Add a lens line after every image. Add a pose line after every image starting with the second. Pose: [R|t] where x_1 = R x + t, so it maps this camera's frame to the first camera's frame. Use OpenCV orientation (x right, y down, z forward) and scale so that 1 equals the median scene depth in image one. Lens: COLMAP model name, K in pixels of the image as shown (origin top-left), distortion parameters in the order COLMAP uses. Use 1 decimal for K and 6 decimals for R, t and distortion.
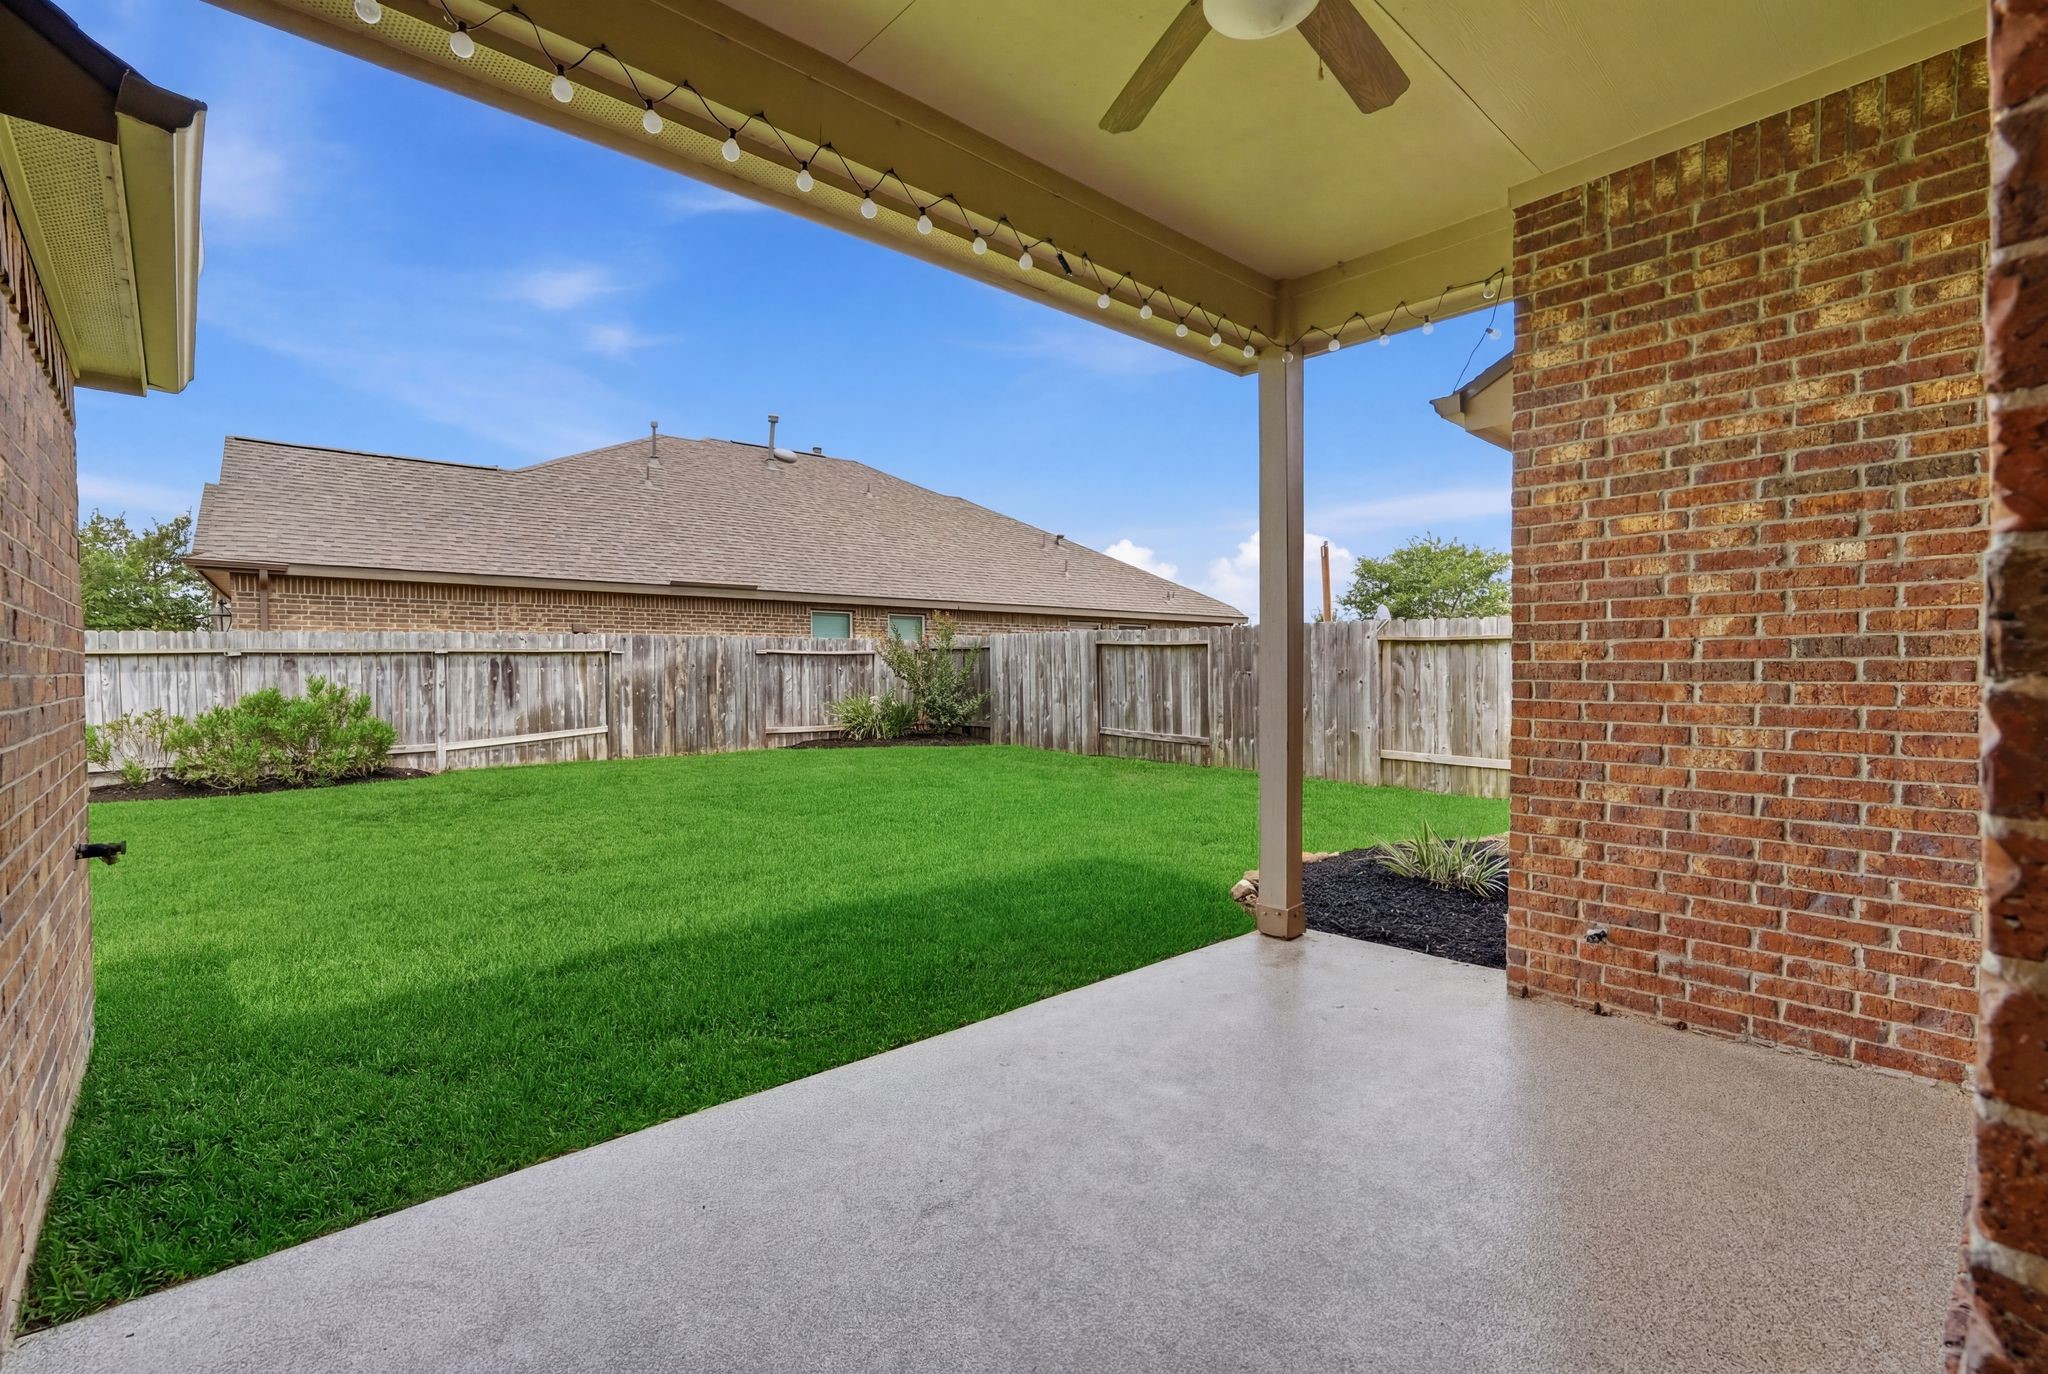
lens RADIAL K [[925.0, 0, 1021.1], [0, 925.0, 678.0], [0, 0, 1]] dist [-0.018339, 0.008540]
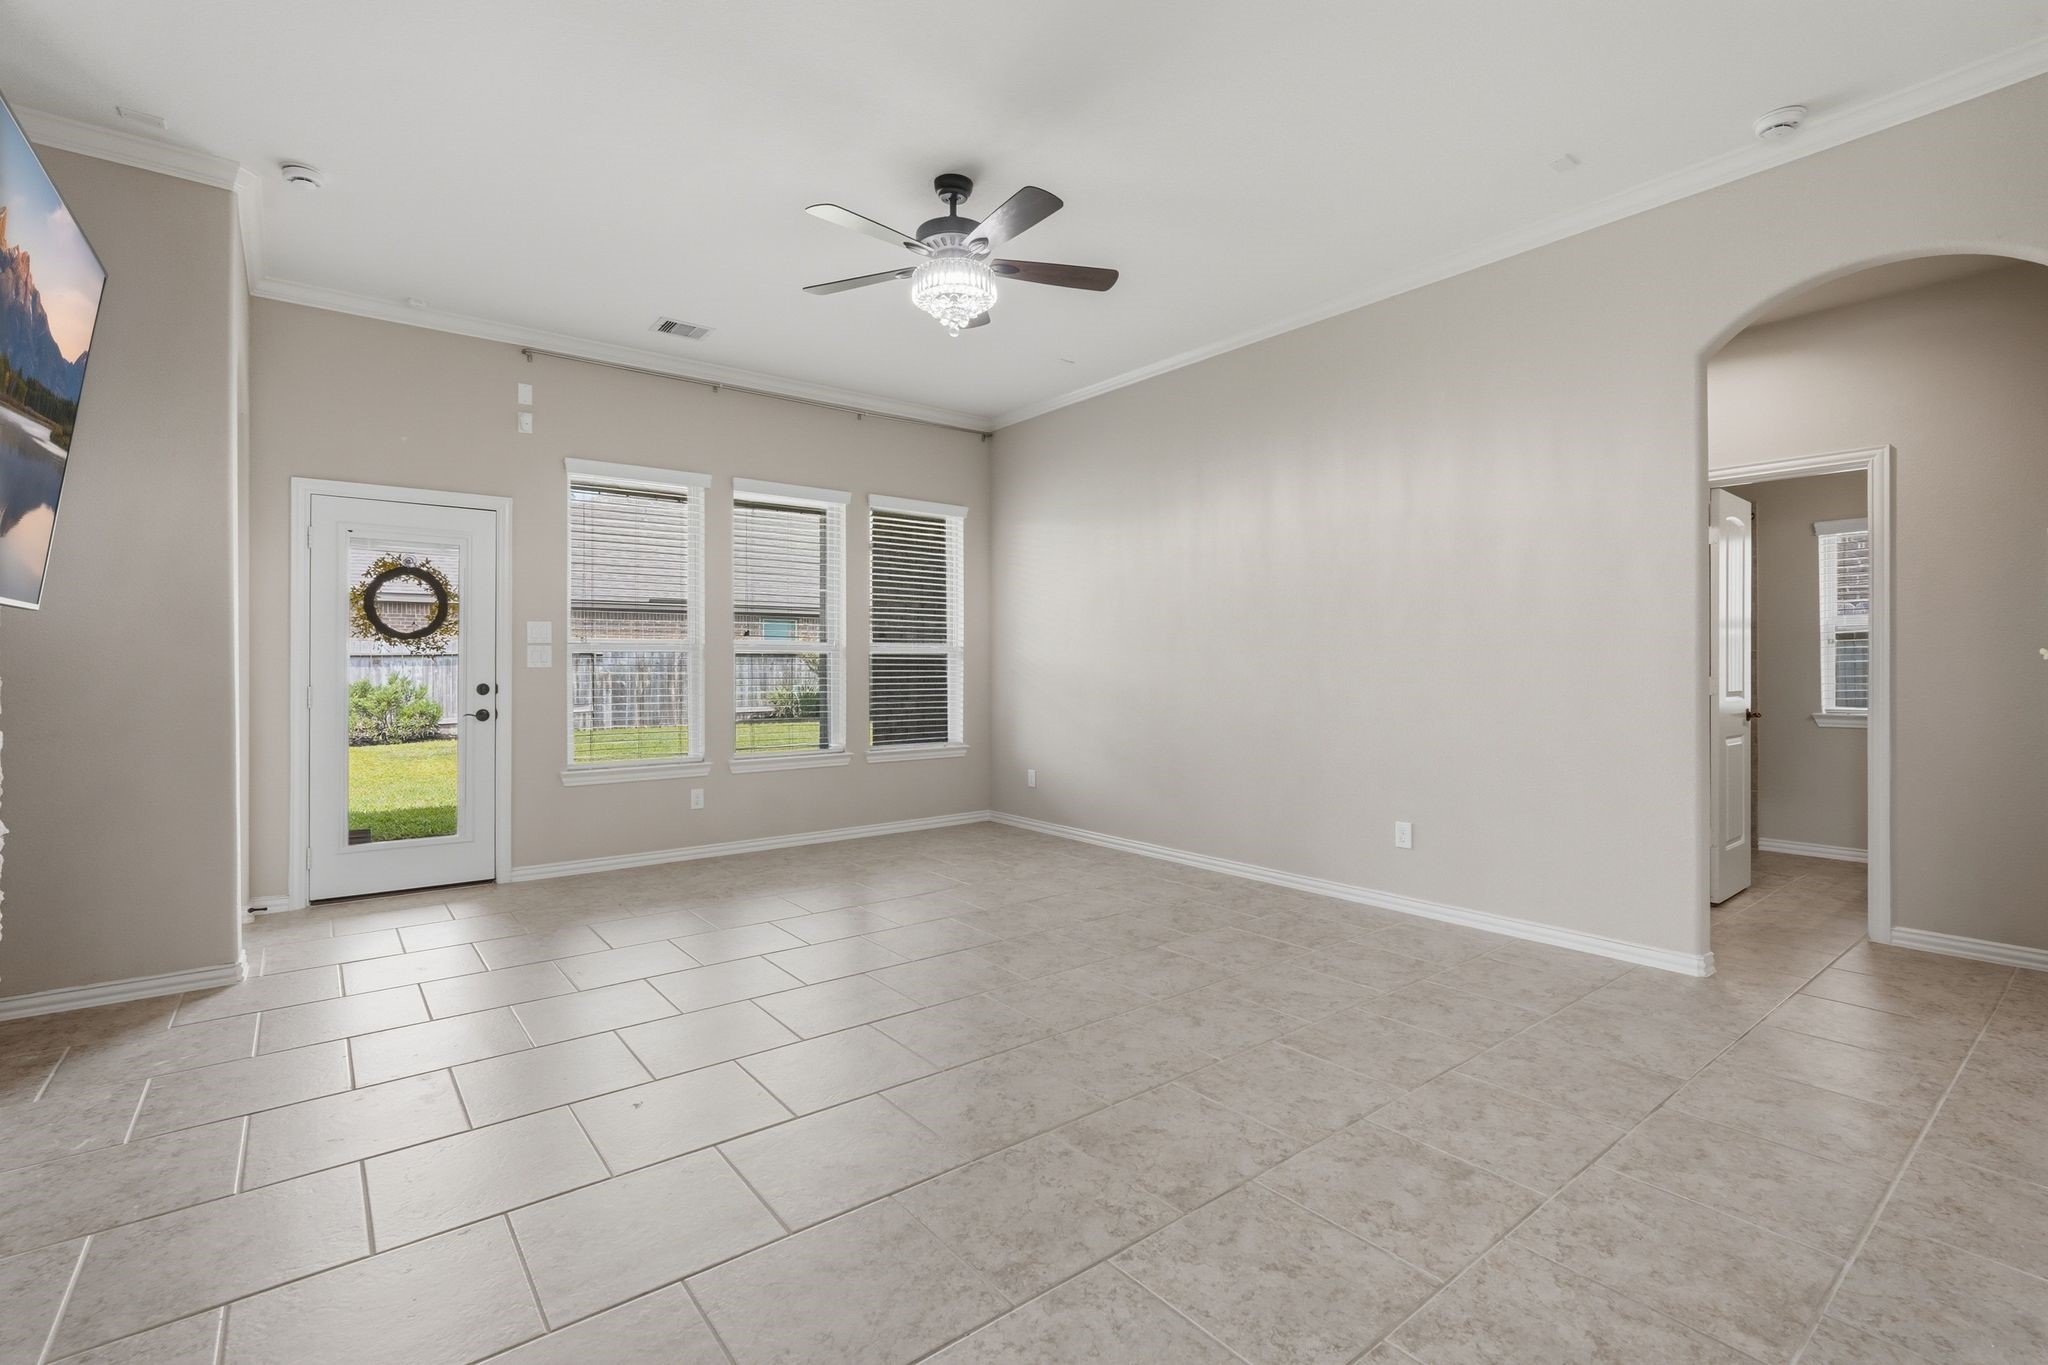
lens RADIAL K [[925.0, 0, 1010.1], [0, 925.0, 667.0], [0, 0, 1]] dist [-0.018339, 0.008540]
pose [[0.995989, 0.000043, -0.089473, 0.321483], [0.000155, 0.999998, 0.002202, -0.010729], [0.089473, -0.002207, 0.995987, -0.350376]]
